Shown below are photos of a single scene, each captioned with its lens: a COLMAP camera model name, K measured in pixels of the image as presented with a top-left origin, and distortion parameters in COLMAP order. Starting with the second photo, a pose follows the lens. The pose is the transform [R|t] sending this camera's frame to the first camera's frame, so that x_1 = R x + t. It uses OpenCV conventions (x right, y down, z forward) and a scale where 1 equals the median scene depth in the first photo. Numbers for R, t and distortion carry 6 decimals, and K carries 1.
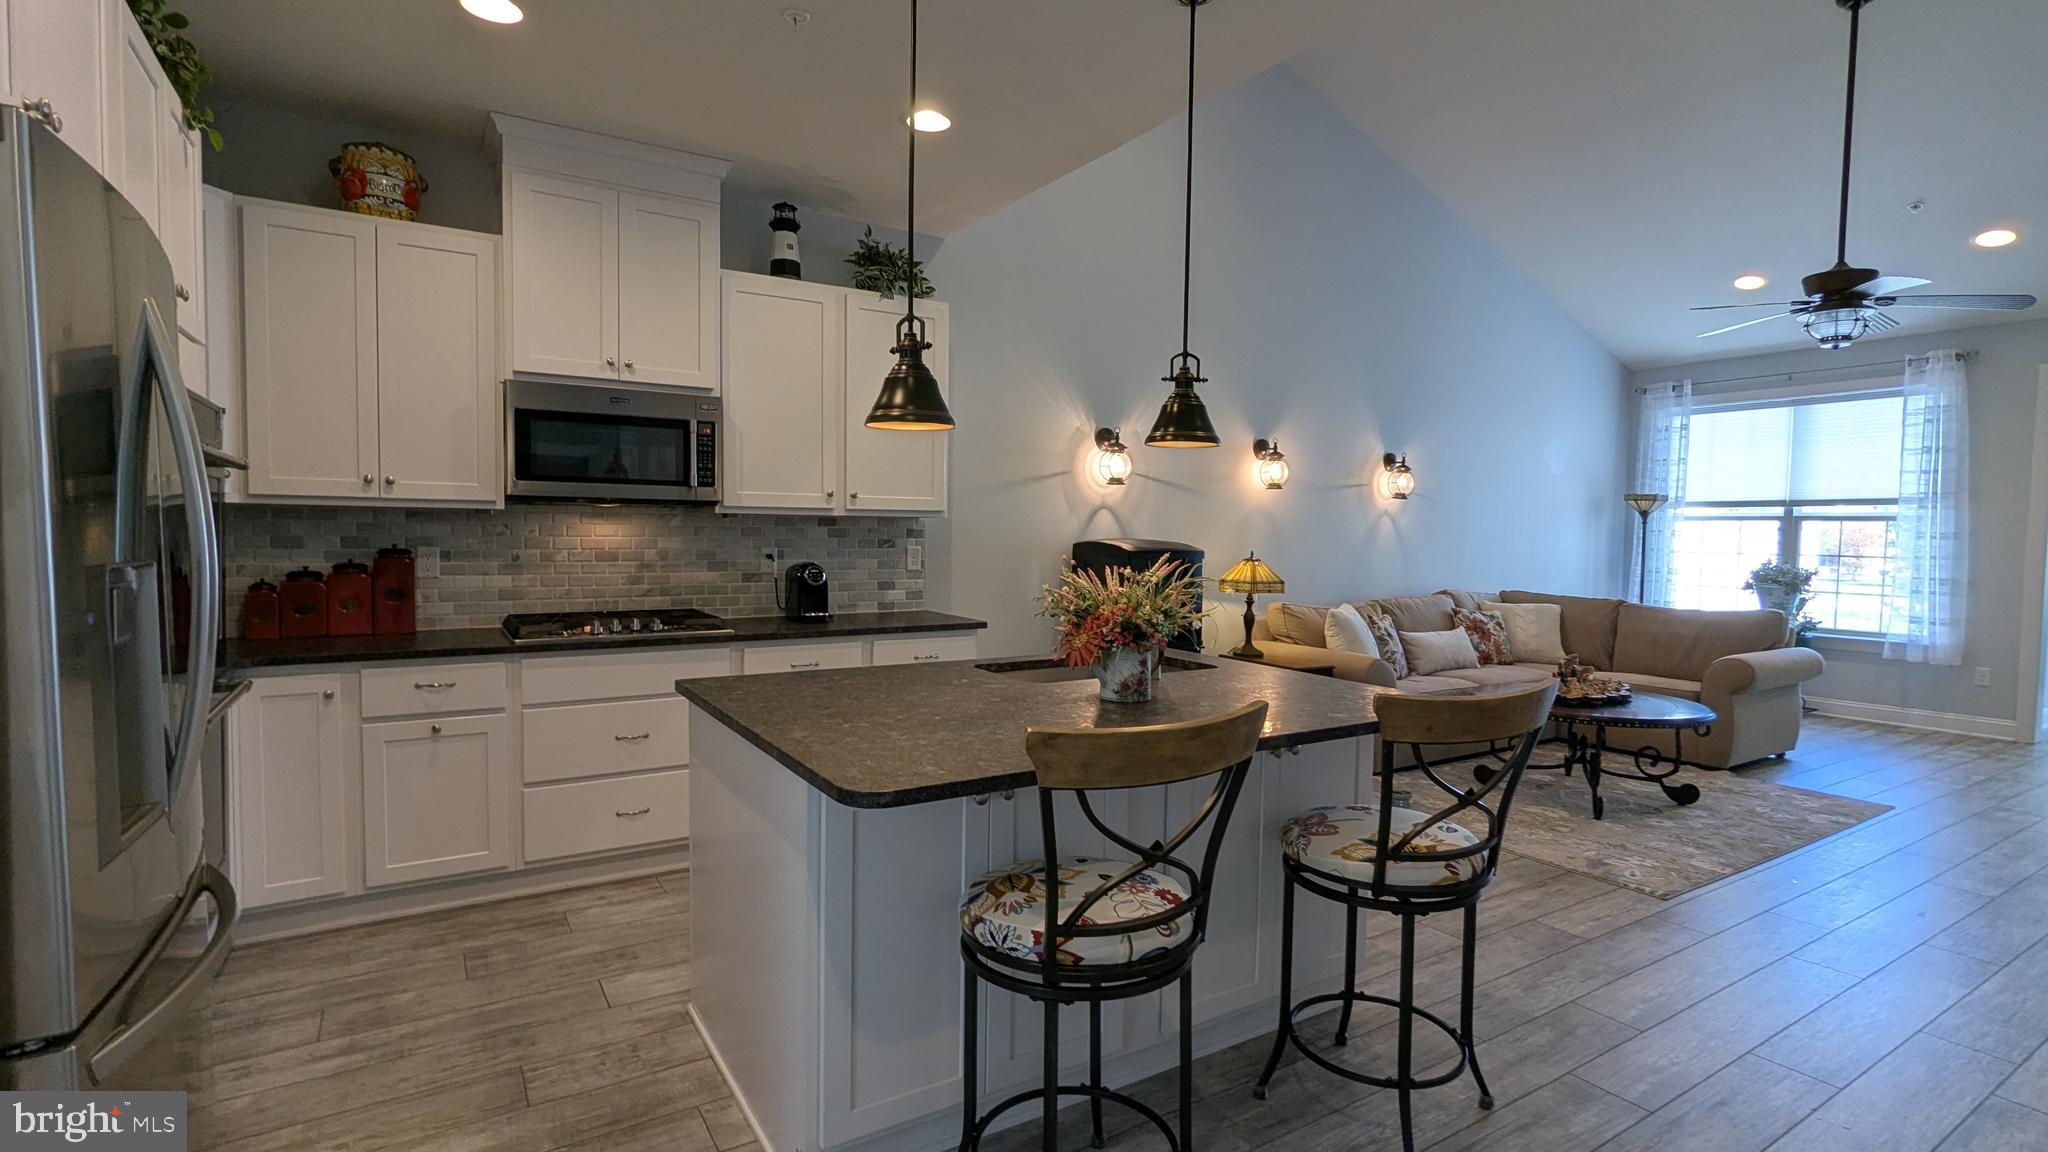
lens RADIAL K [[962.0, 0, 1016.2], [0, 962.0, 573.7], [0, 0, 1]] dist [0.002372, 0.000922]
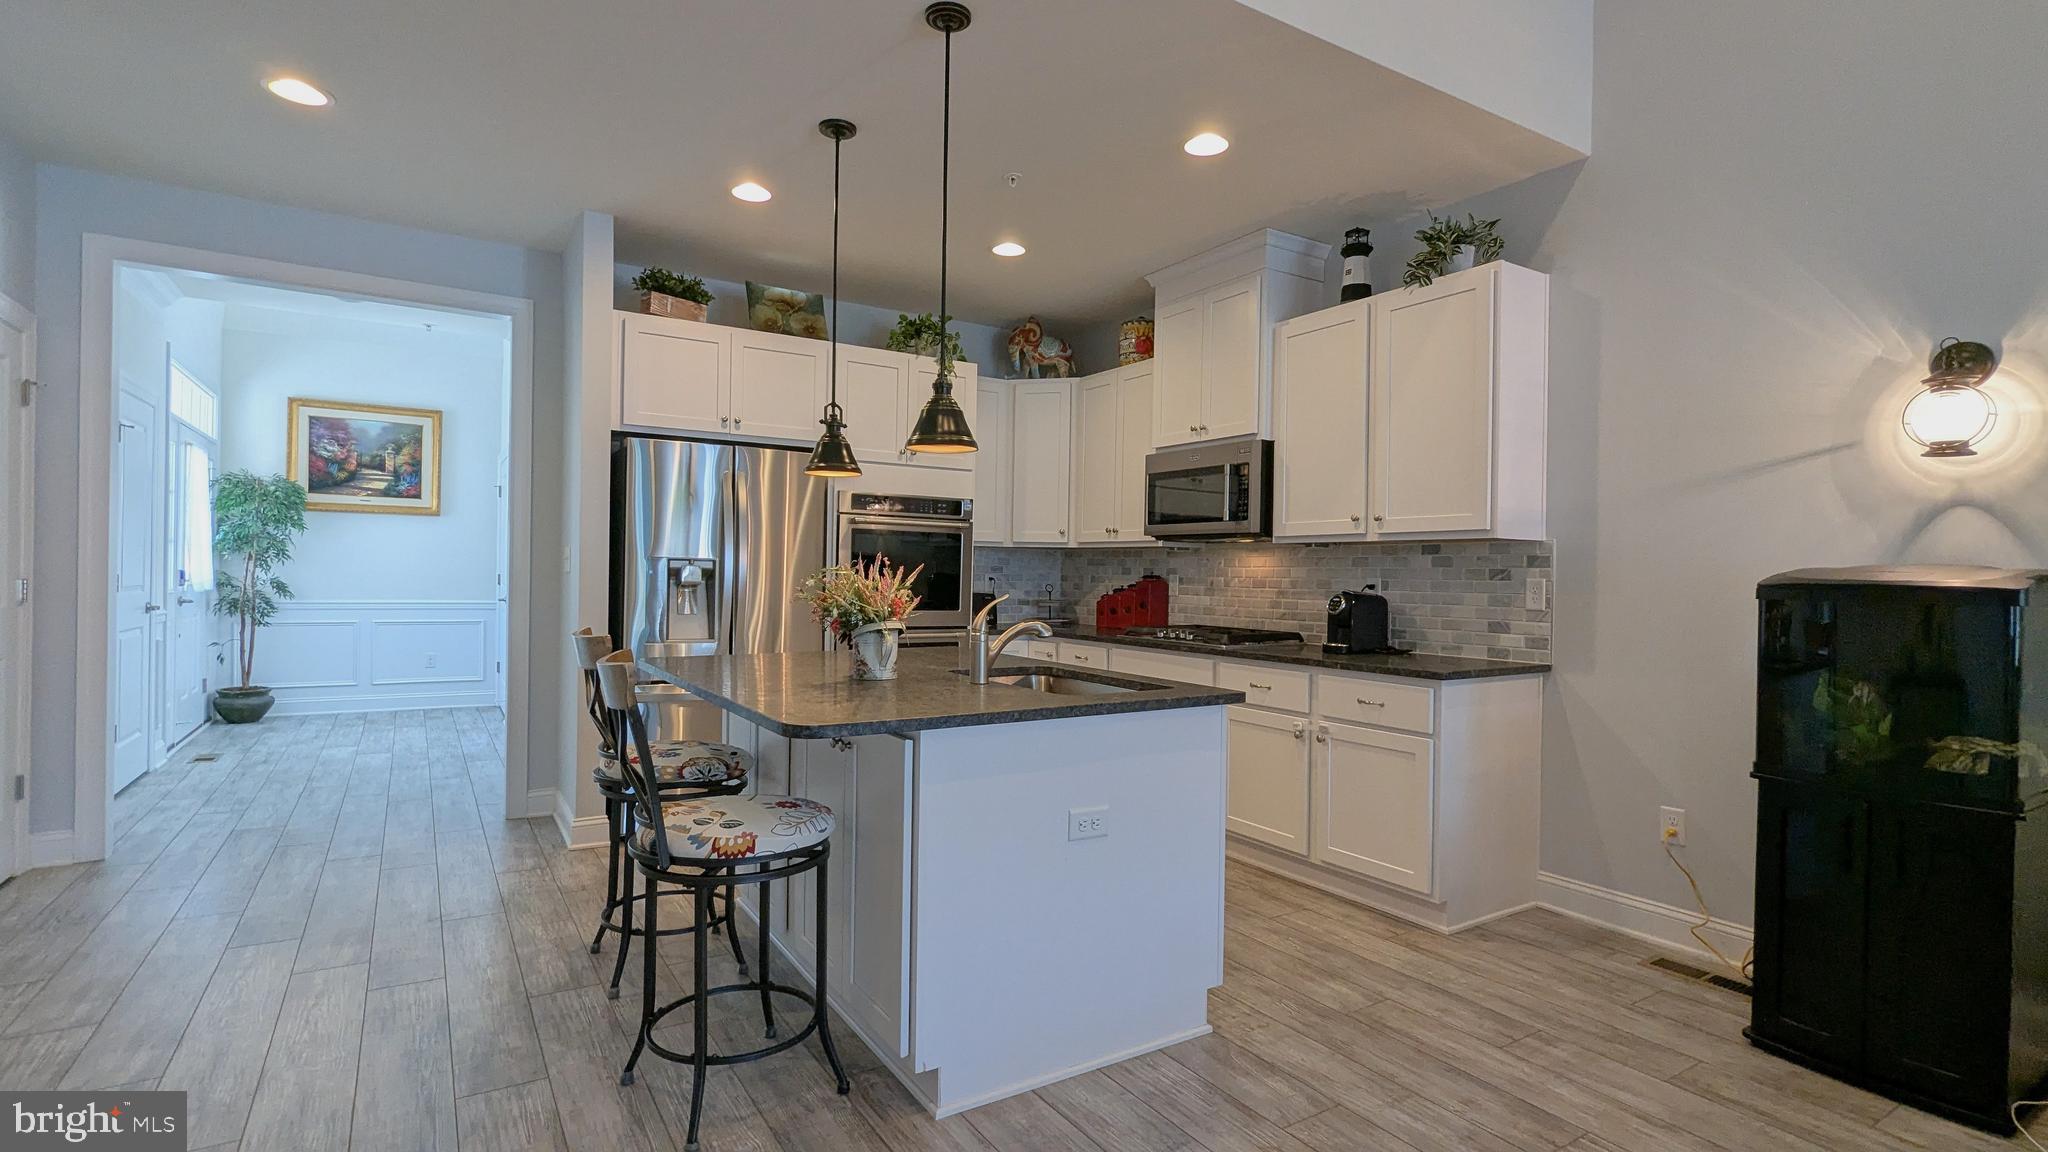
lens RADIAL K [[962.0, 0, 1016.9], [0, 962.0, 575.3], [0, 0, 1]] dist [0.002372, 0.000922]
pose [[0.002460, -0.009750, -0.999949, 0.757498], [-0.061413, 0.998064, -0.009883, 0.001862], [0.998109, 0.061434, 0.001857, 0.686426]]
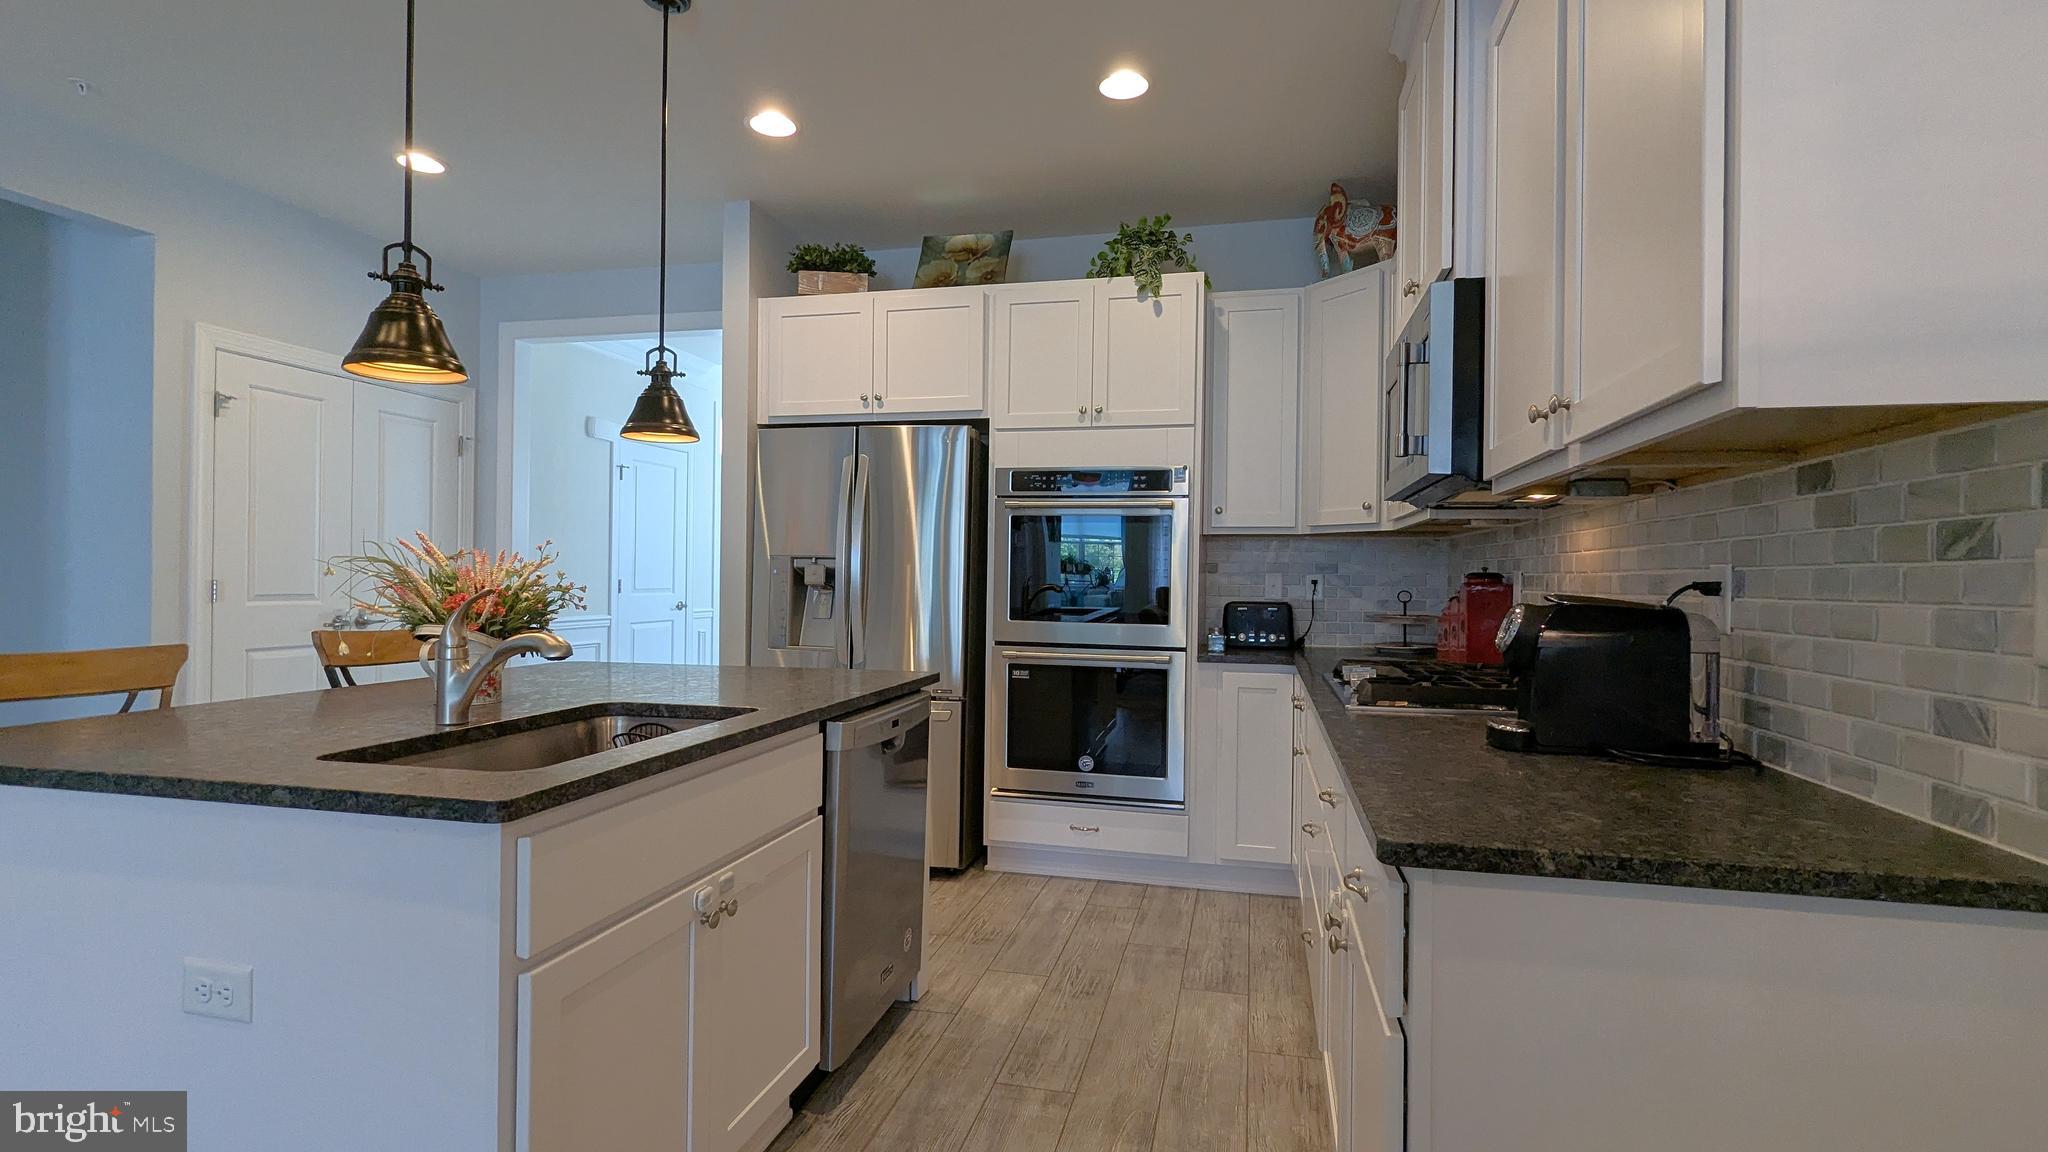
lens RADIAL K [[962.0, 0, 1025.0], [0, 962.0, 575.7], [0, 0, 1]] dist [0.002372, 0.000922]
pose [[-0.709500, -0.021358, -0.704381, 0.216224], [-0.052266, 0.998383, 0.022373, -0.018476], [0.702764, 0.052689, -0.709469, 1.152925]]
